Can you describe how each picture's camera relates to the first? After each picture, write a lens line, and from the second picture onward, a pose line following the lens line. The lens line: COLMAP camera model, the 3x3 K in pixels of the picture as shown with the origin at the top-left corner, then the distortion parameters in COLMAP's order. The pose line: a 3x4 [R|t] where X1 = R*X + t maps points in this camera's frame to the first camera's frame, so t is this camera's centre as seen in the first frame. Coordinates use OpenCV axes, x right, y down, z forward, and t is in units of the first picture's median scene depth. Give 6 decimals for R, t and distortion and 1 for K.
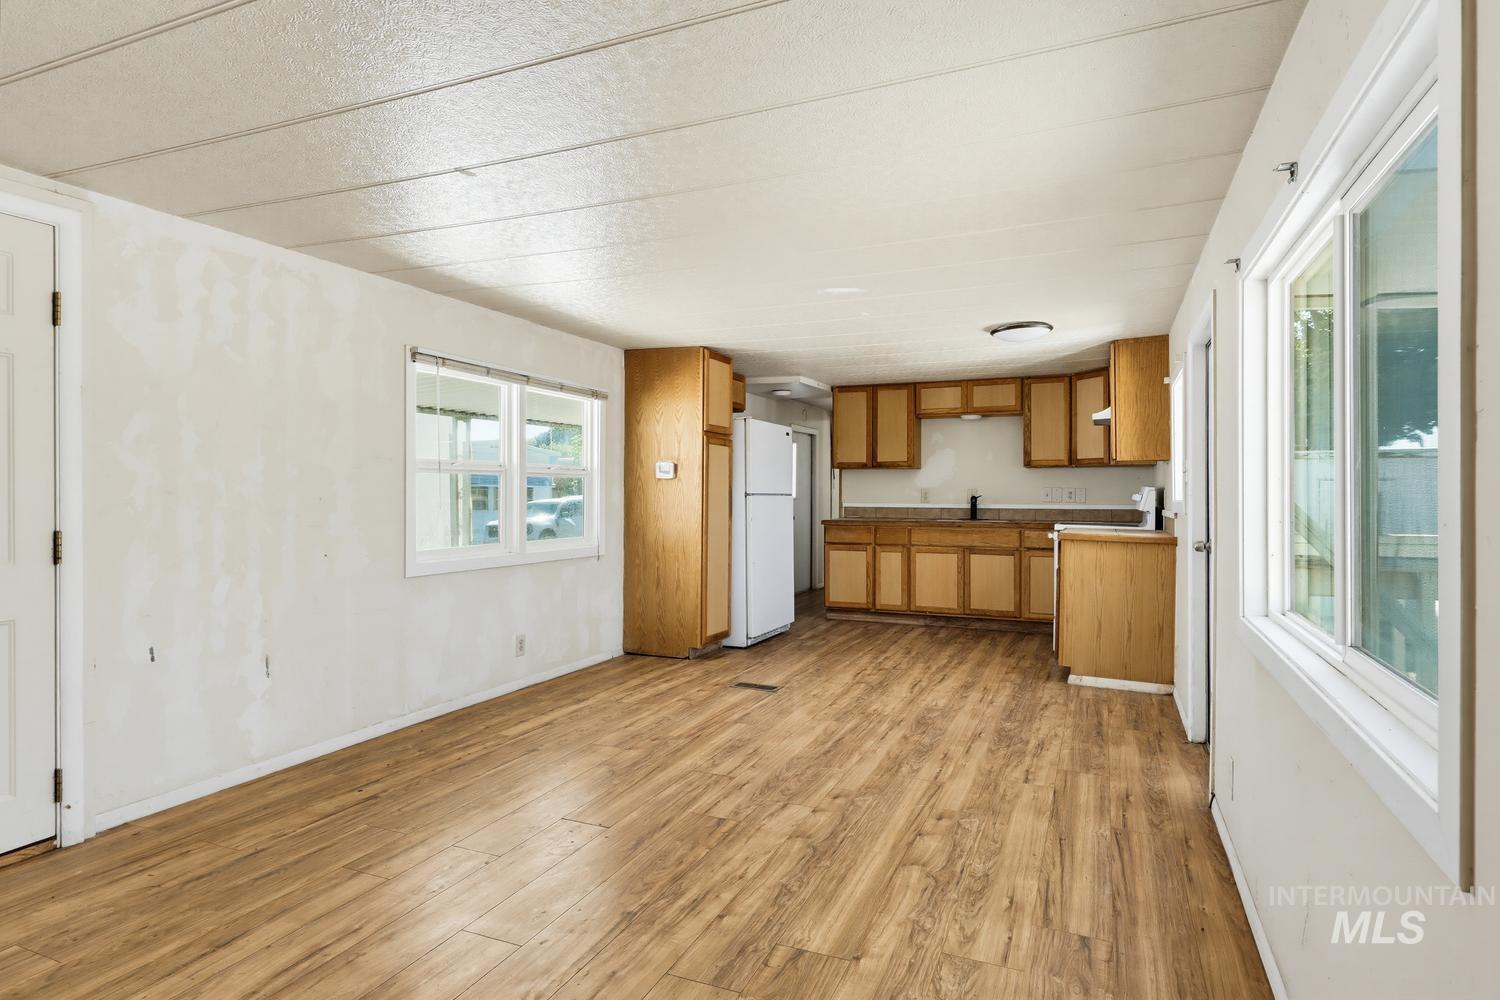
lens RADIAL K [[832.1, 0, 741.2], [0, 832.1, 488.2], [0, 0, 1]] dist [0.001461, -0.002671]
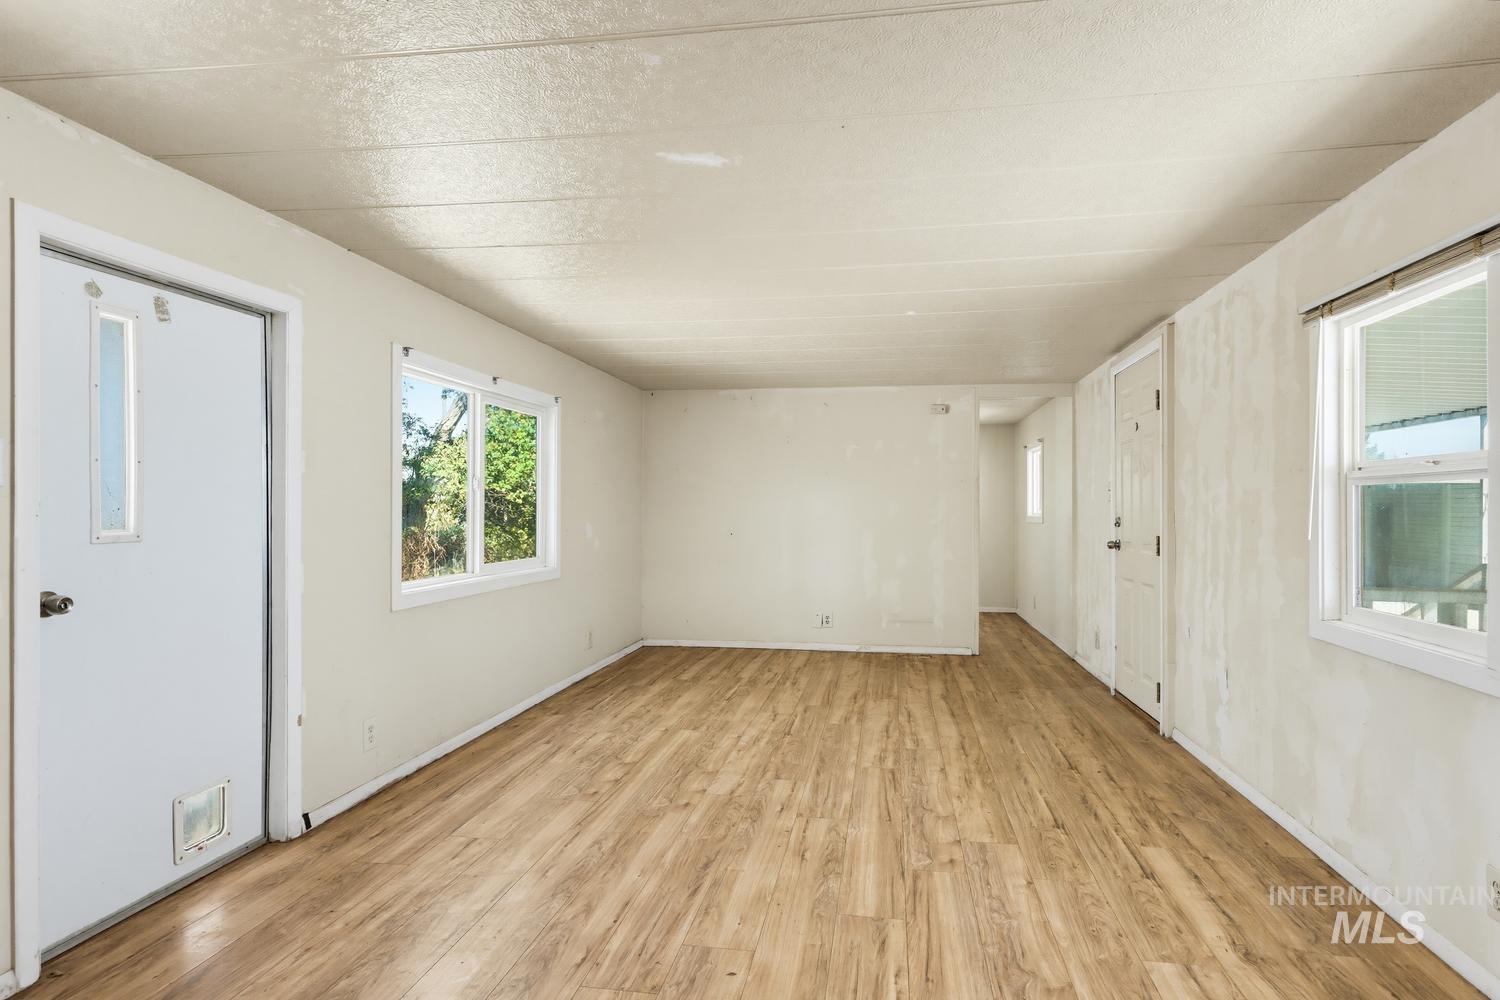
lens RADIAL K [[780.9, 0, 774.4], [0, 780.9, 508.2], [0, 0, 1]] dist [0.001216, -0.004288]
pose [[-0.962256, -0.006248, -0.272073, 0.207694], [-0.005828, 0.999980, -0.002353, 0.003451], [0.272083, -0.000678, -0.962274, 1.478963]]
